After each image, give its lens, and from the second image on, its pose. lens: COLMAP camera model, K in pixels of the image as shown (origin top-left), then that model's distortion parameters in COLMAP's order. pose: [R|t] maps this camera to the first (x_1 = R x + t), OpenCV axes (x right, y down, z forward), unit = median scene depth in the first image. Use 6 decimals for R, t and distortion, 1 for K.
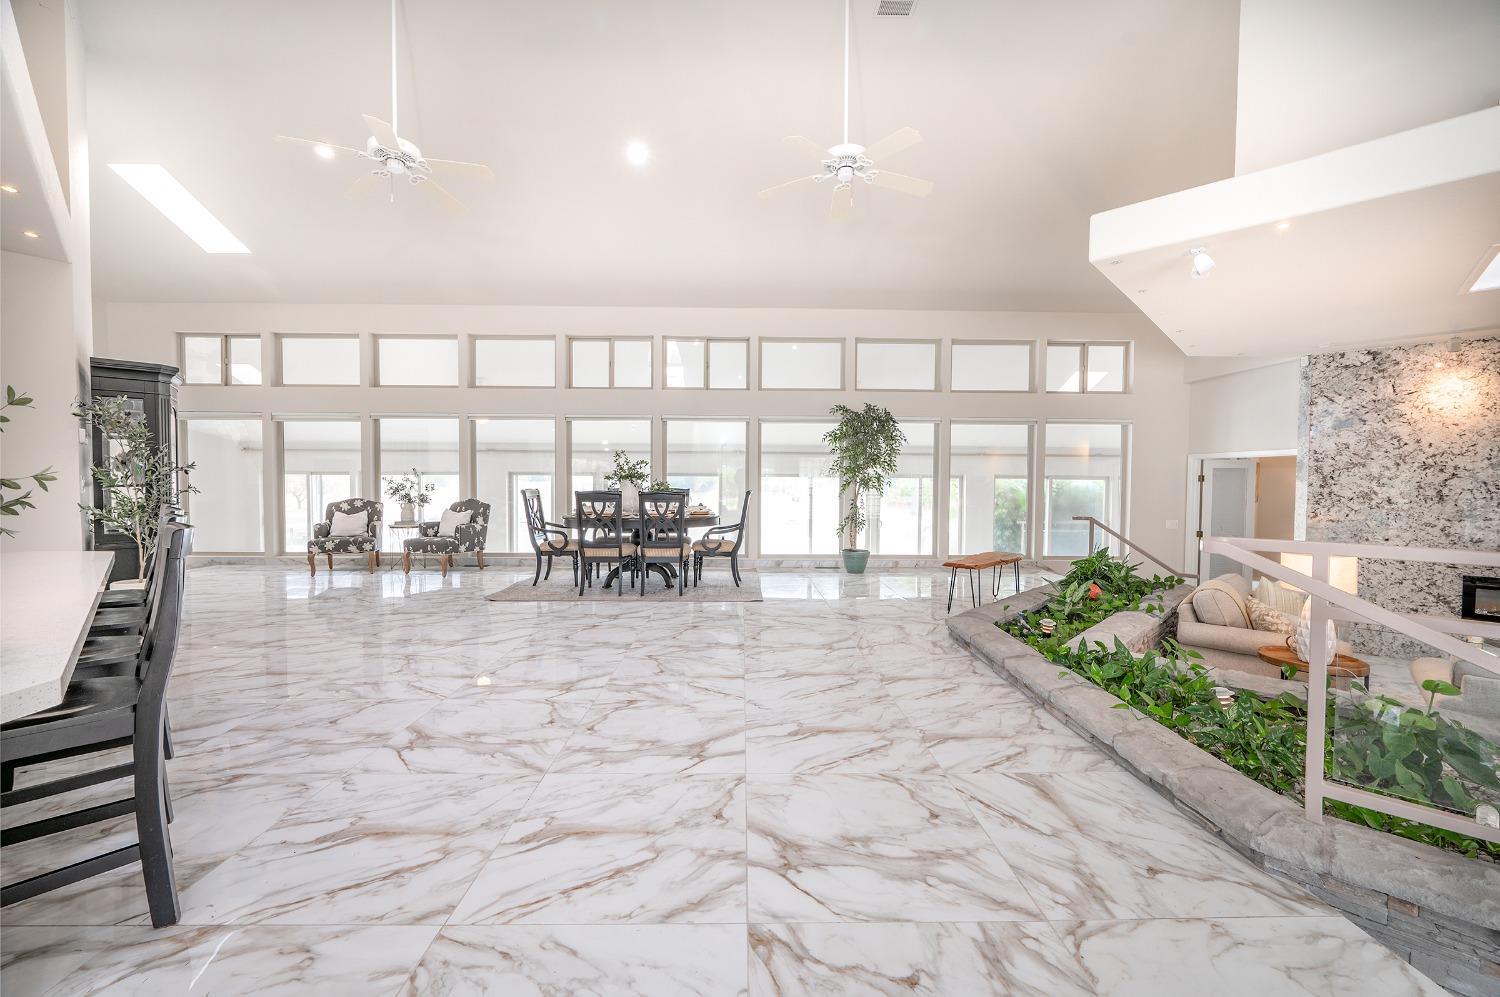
lens RADIAL K [[589.5, 0, 749.1], [0, 589.5, 495.9], [0, 0, 1]] dist [0.000037, 0.000197]
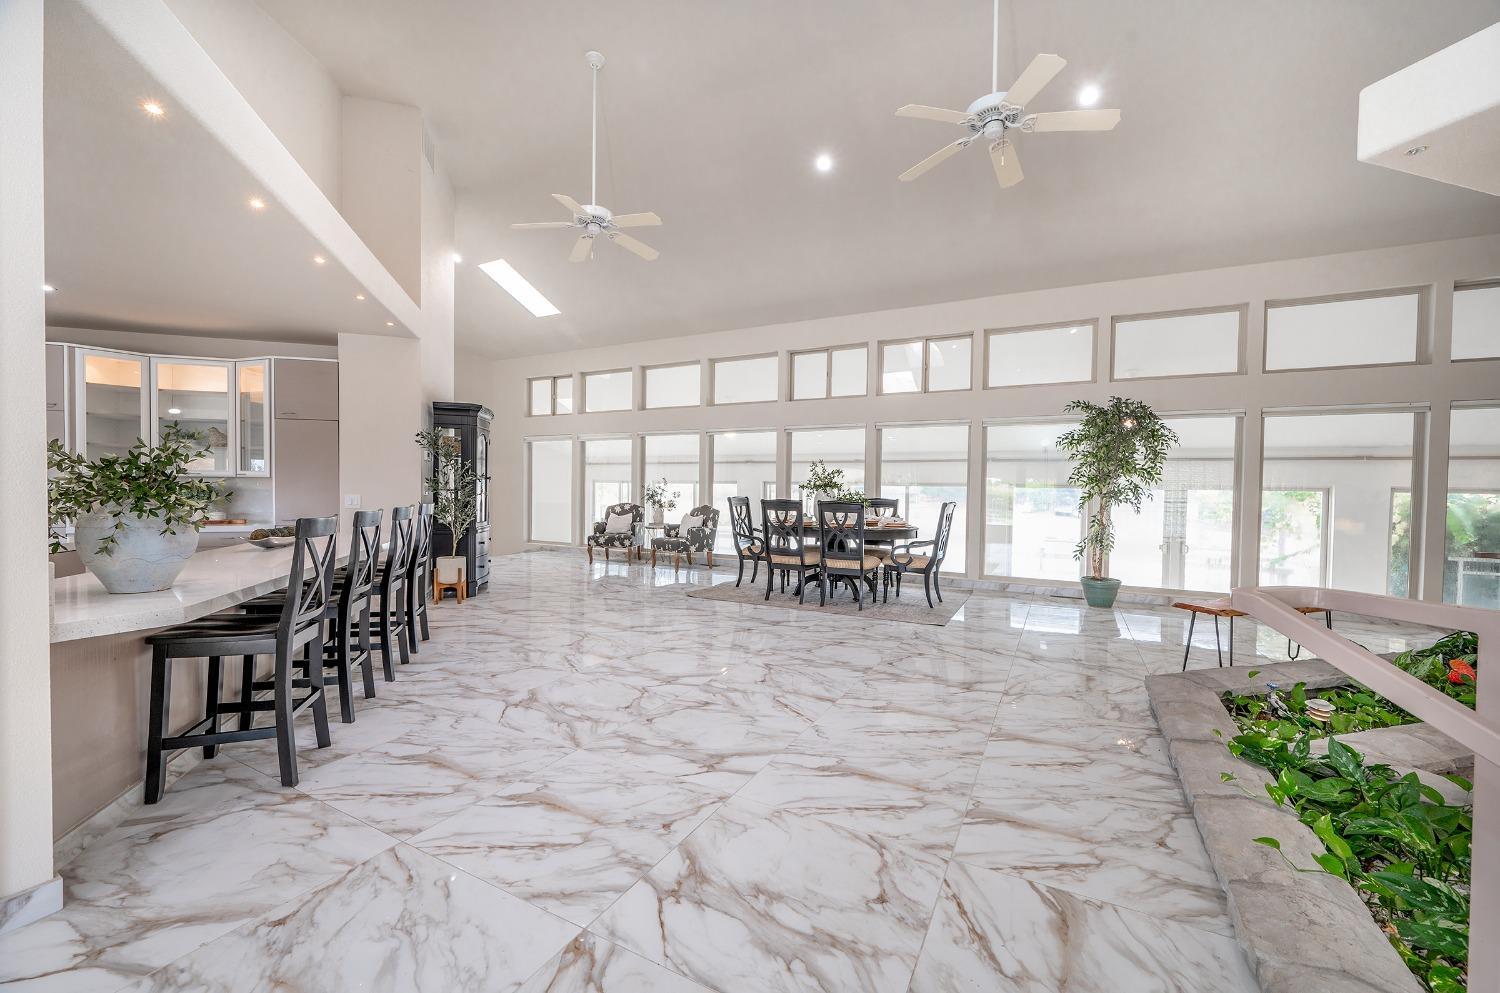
lens RADIAL K [[595.8, 0, 747.1], [0, 595.8, 496.7], [0, 0, 1]] dist [0.000392, 0.000130]
pose [[0.876110, 0.014600, -0.481891, 0.190574], [-0.022248, 0.999701, -0.010160, -0.001486], [0.481598, 0.019623, 0.876172, 0.061464]]
